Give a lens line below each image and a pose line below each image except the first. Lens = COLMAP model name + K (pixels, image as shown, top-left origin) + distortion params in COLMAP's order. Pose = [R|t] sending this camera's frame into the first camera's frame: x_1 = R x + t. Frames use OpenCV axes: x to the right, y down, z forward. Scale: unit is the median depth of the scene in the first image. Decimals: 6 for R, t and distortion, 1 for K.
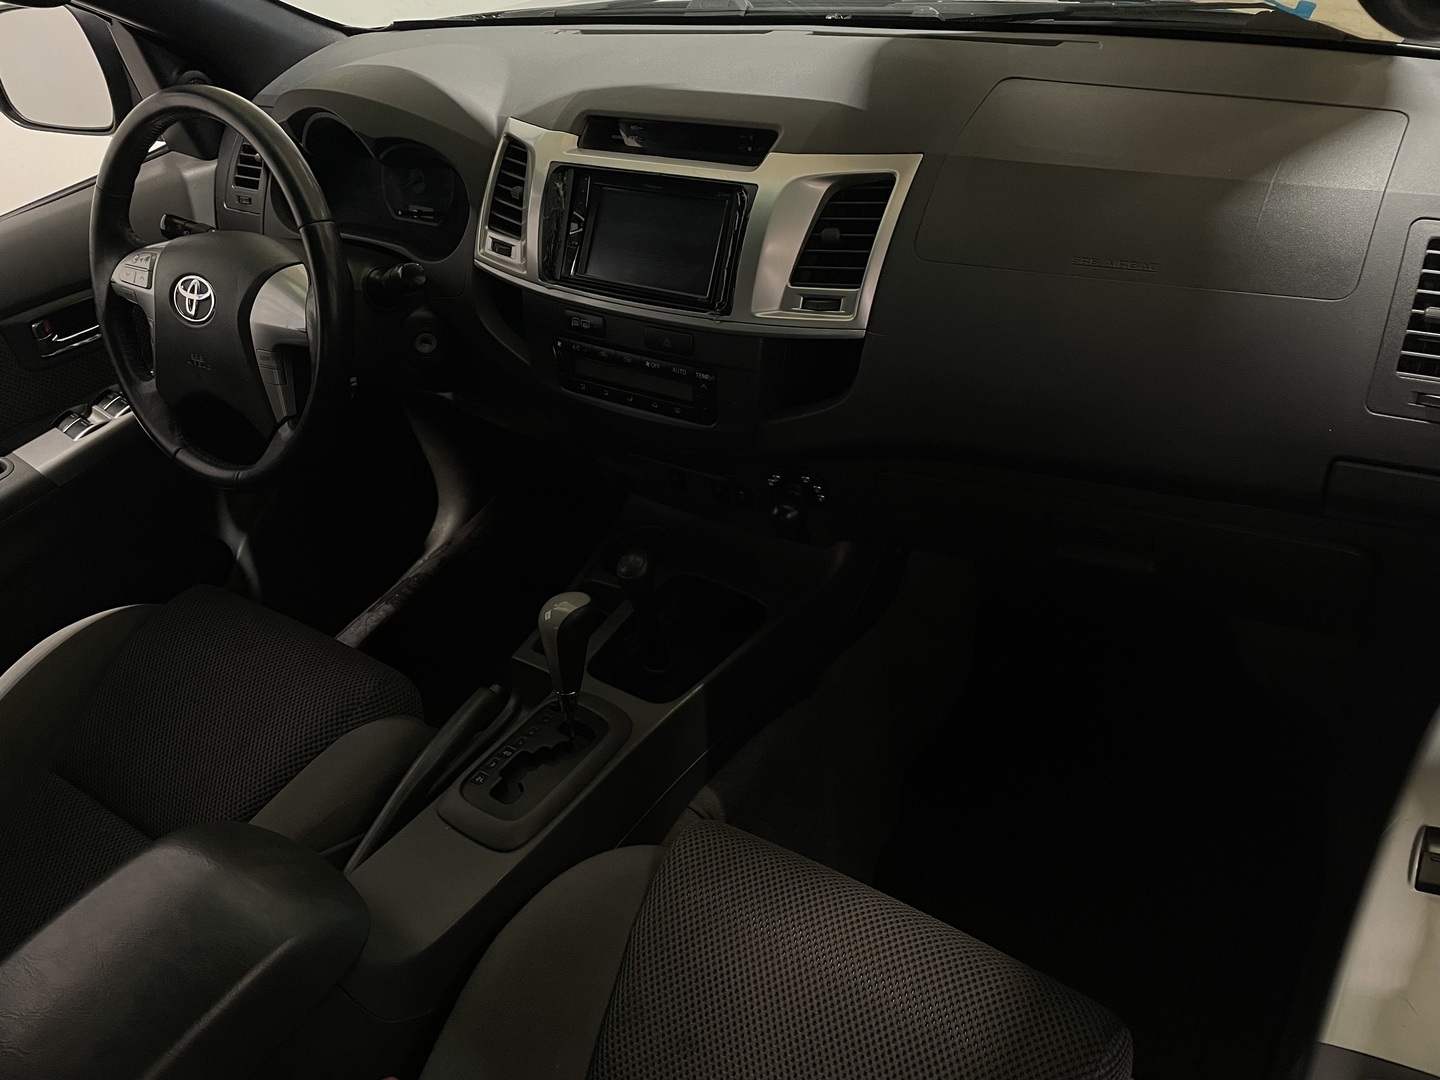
lens RADIAL K [[1079.4, 0, 735.4], [0, 1079.4, 522.7], [0, 0, 1]] dist [0.073362, -0.102820]
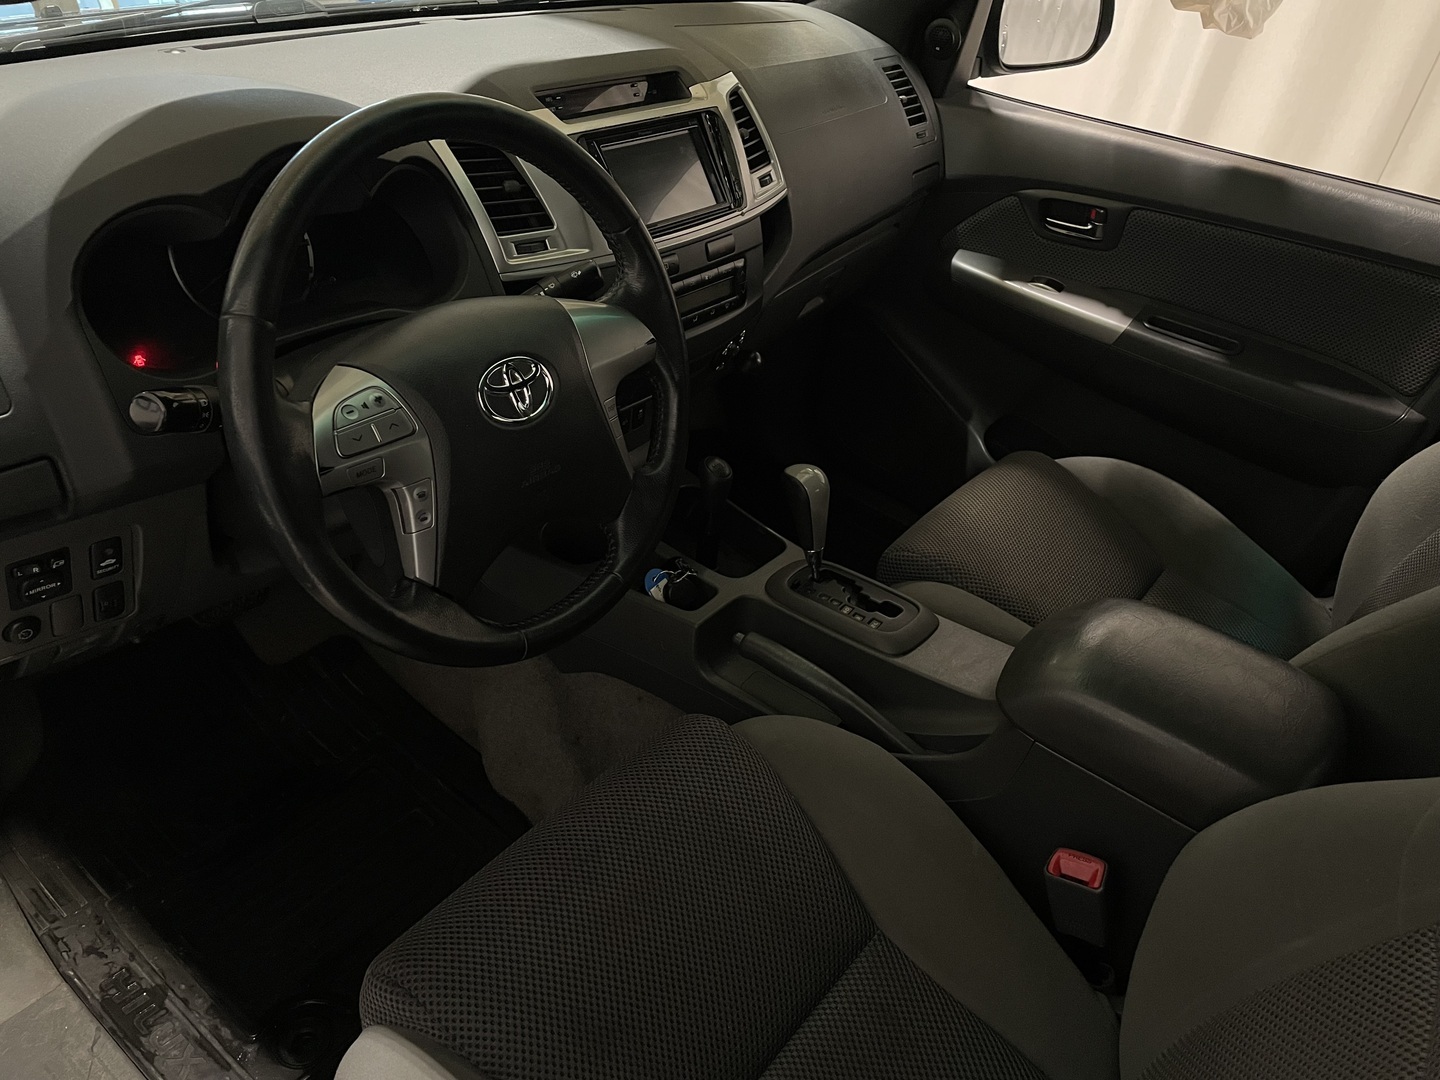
lens RADIAL K [[1079.4, 0, 735.4], [0, 1079.4, 522.7], [0, 0, 1]] dist [0.073362, -0.102820]
pose [[0.056019, -0.436328, 0.898042, -1.270608], [0.509352, 0.786095, 0.350164, -0.339580], [-0.858733, 0.437804, 0.266280, 0.796002]]
